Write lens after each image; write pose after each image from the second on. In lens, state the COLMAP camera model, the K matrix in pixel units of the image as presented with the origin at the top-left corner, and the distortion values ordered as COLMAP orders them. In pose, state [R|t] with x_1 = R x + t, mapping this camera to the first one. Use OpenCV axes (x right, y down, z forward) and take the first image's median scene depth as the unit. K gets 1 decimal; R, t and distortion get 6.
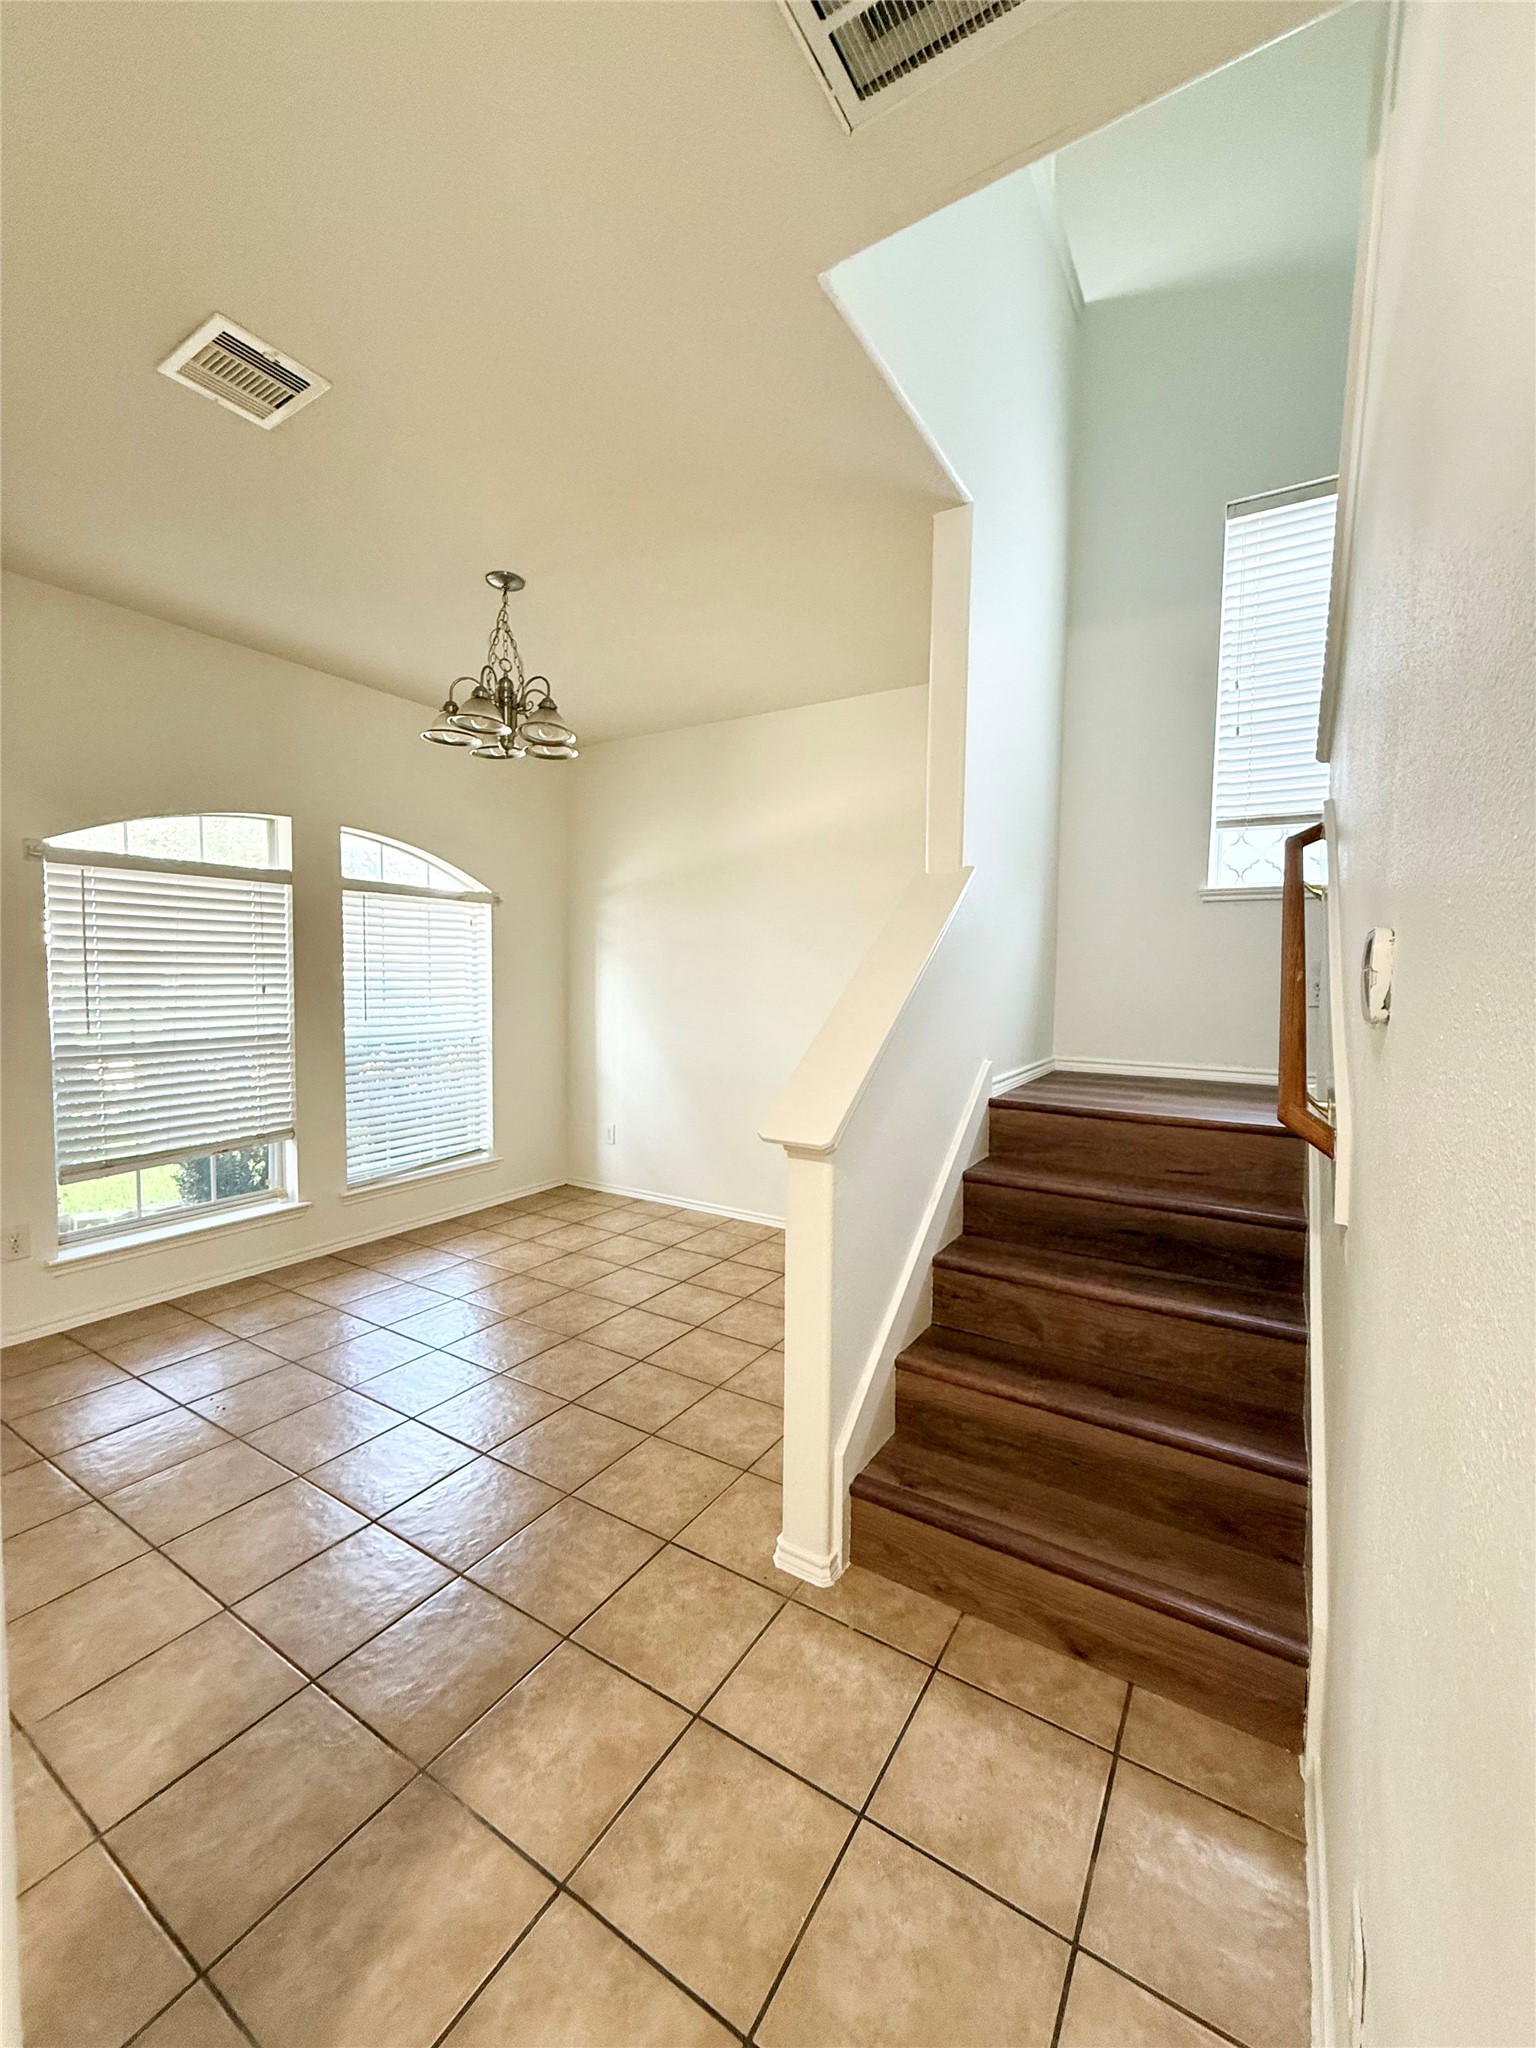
lens RADIAL K [[822.1, 0, 774.7], [0, 822.1, 1008.3], [0, 0, 1]] dist [-0.002126, 0.000645]
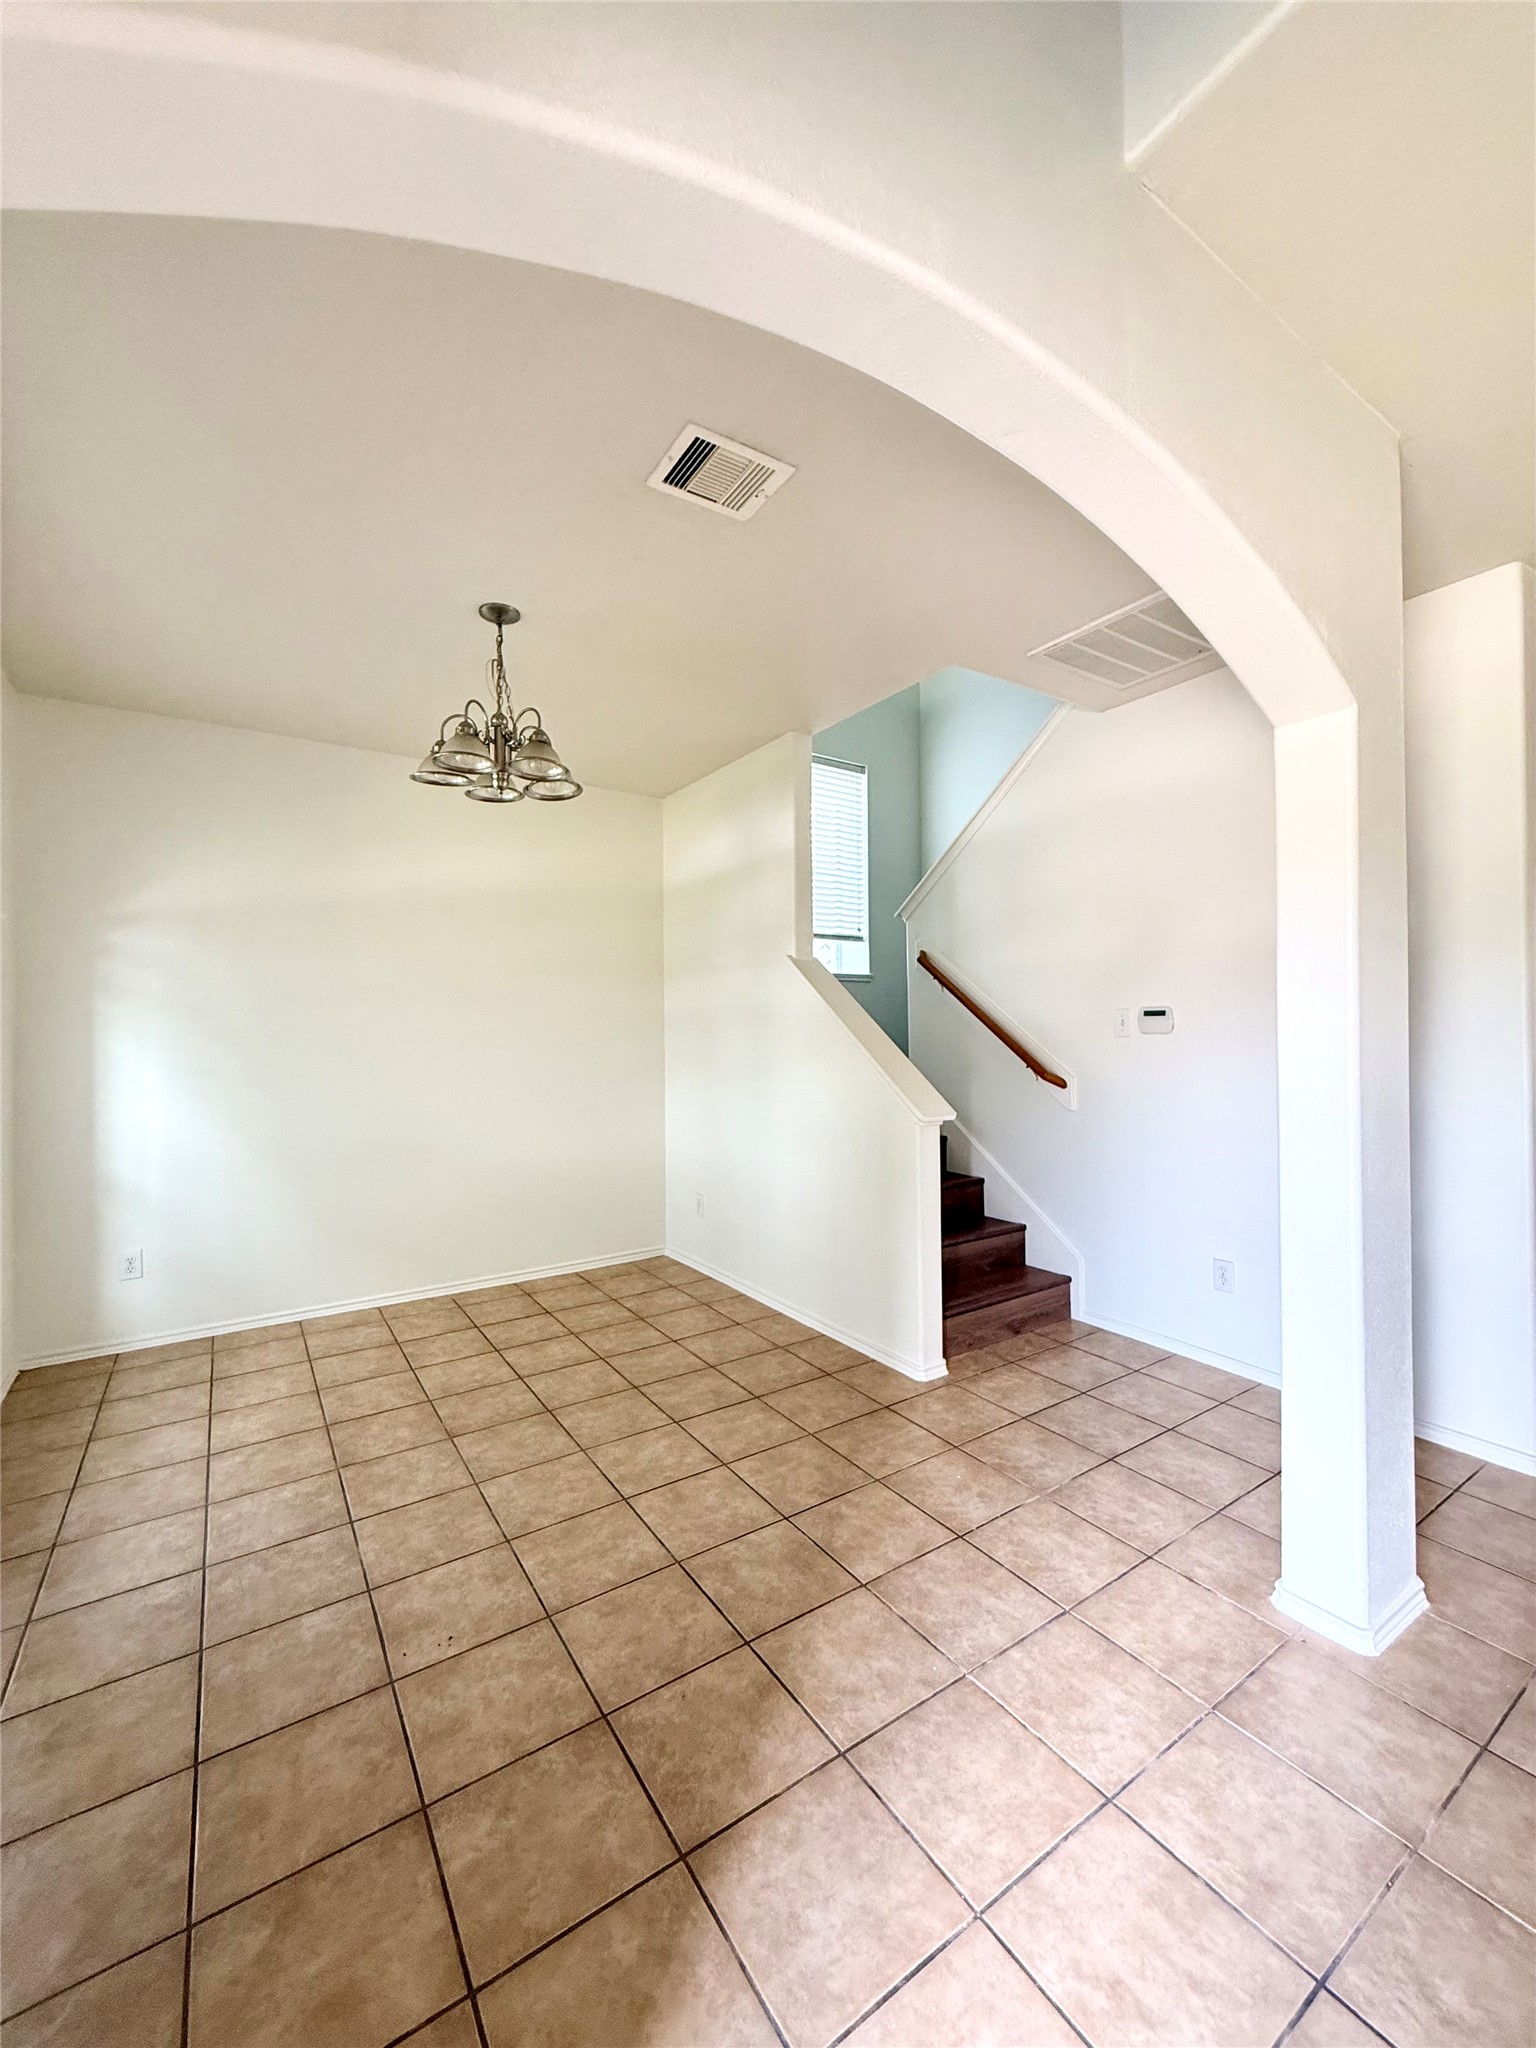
lens RADIAL K [[822.1, 0, 772.2], [0, 822.1, 1028.3], [0, 0, 1]] dist [-0.002126, 0.000645]
pose [[0.415305, -0.019398, 0.909475, -0.772714], [0.054360, 0.998515, -0.003526, -0.020530], [-0.908057, 0.050903, 0.415743, 0.265311]]
